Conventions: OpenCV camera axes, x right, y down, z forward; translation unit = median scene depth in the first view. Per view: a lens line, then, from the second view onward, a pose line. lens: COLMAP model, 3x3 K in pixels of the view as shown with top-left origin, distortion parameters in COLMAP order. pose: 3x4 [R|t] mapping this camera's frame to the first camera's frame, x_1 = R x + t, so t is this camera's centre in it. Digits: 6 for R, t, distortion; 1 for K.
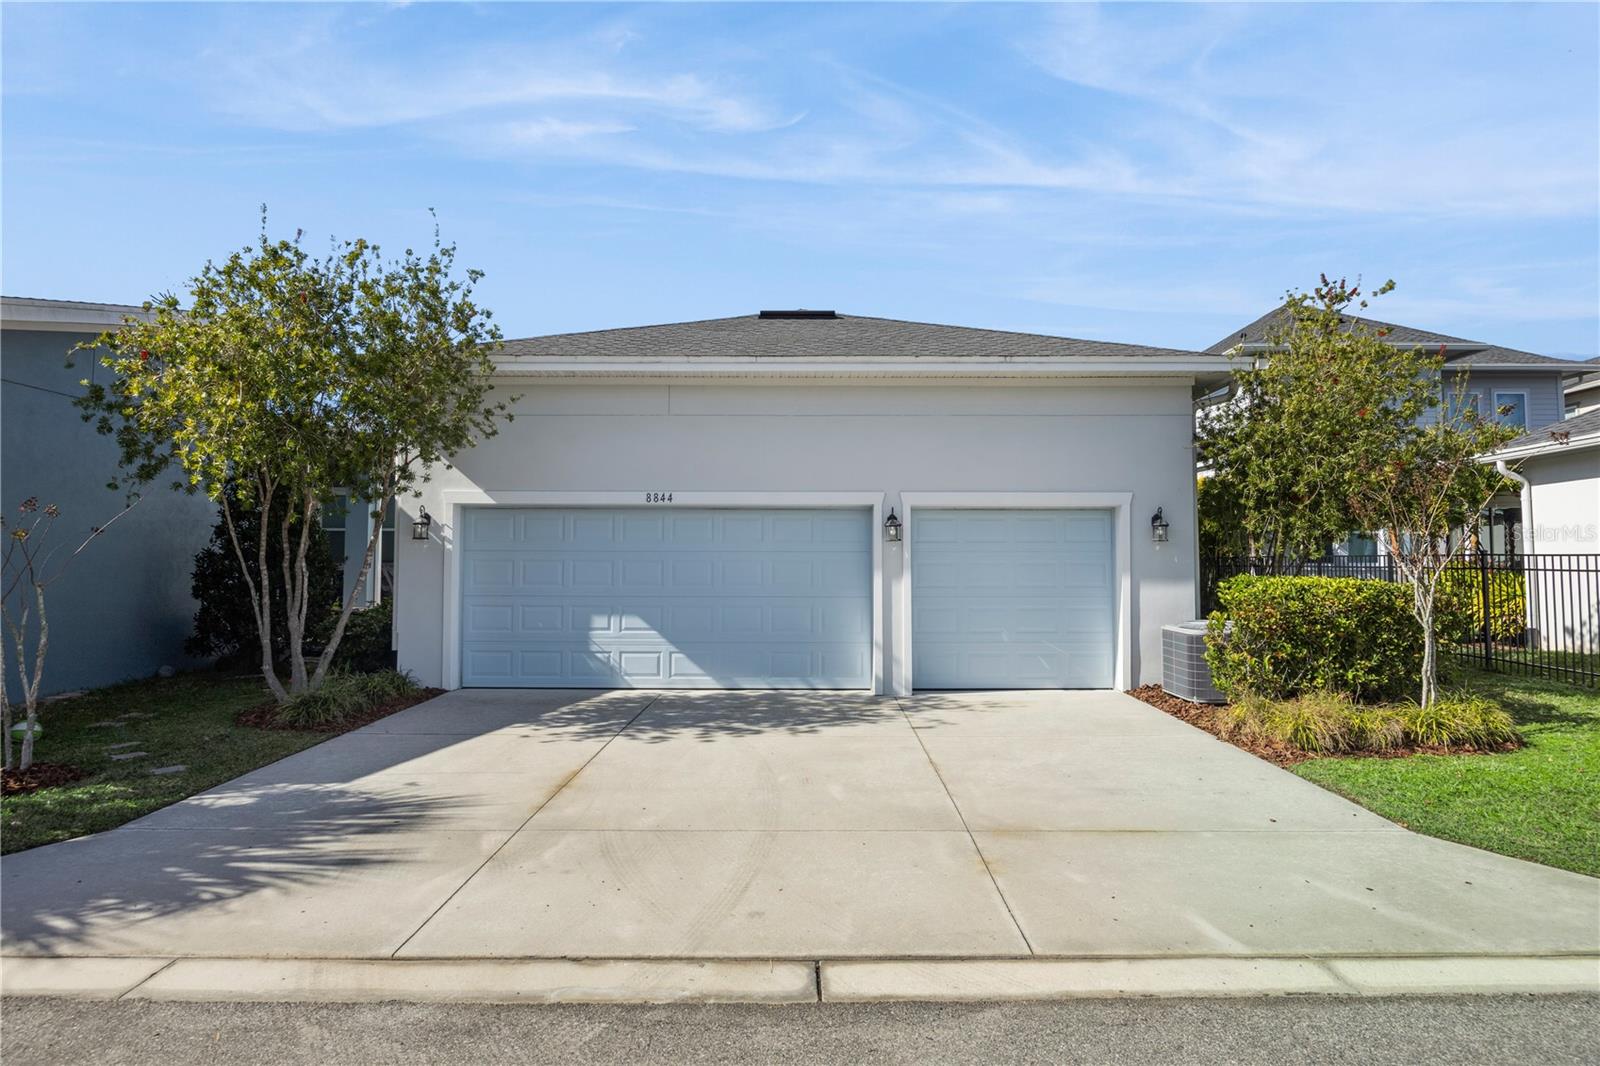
lens RADIAL K [[849.5, 0, 808.6], [0, 849.5, 543.3], [0, 0, 1]] dist [0.000997, -0.001170]
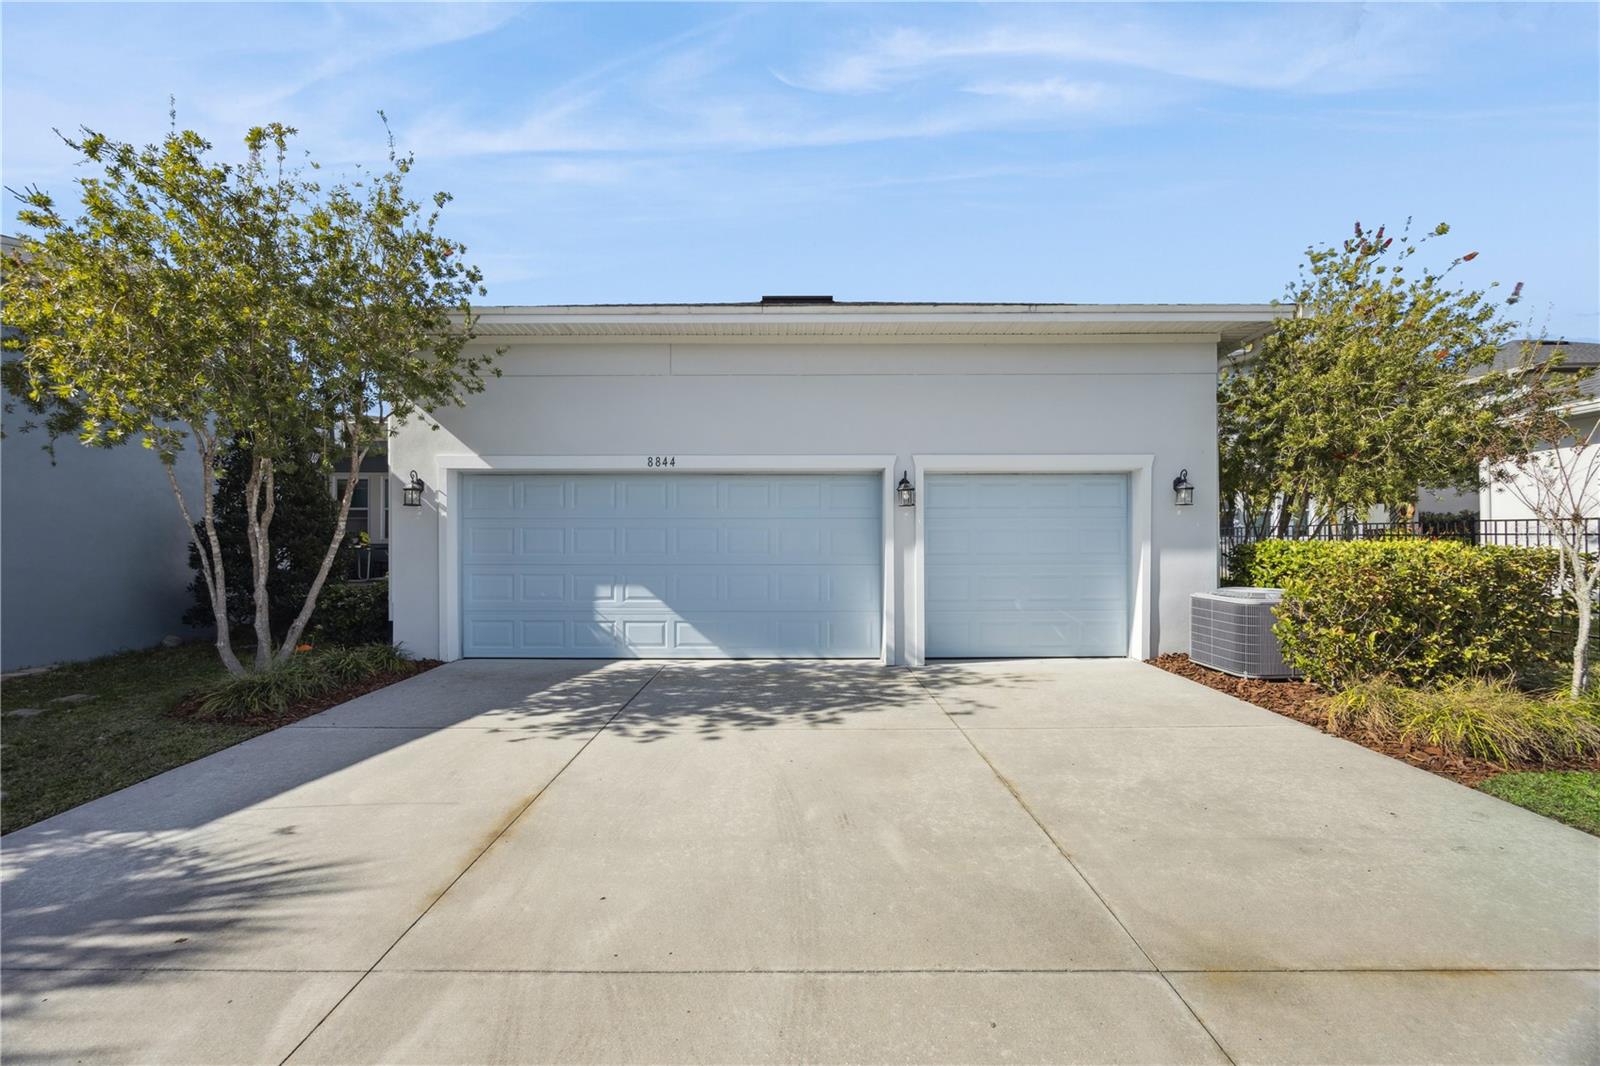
lens RADIAL K [[606.8, 0, 793.2], [0, 606.8, 555.9], [0, 0, 1]] dist [-0.006500, -0.000074]
pose [[0.999990, -0.003674, 0.002478, -0.030664], [0.003555, 0.998908, 0.046596, 0.022186], [-0.002647, -0.046586, 0.998911, 0.327701]]
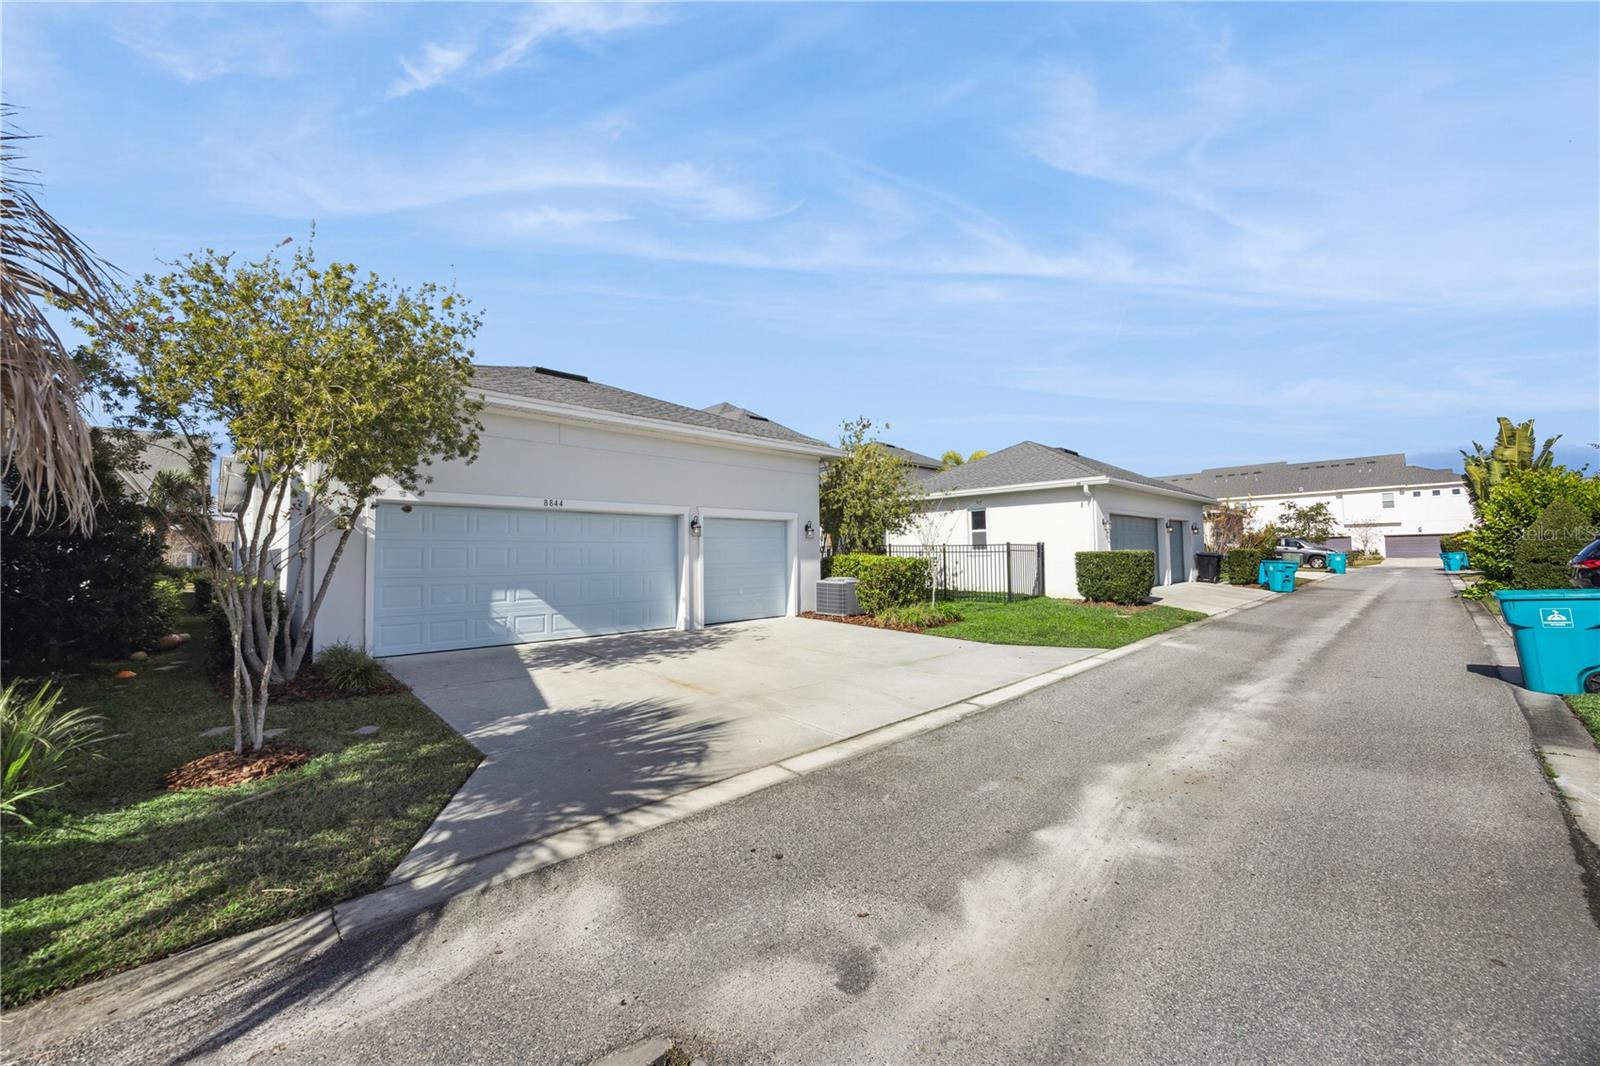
lens RADIAL K [[601.3, 0, 800.0], [0, 601.3, 533.0], [0, 0, 1]] dist [-0.010523, 0.002313]
pose [[0.717955, 0.017176, 0.695878, -0.598863], [-0.011827, 0.999852, -0.012476, 0.002961], [-0.695989, 0.000727, 0.718052, 0.011935]]
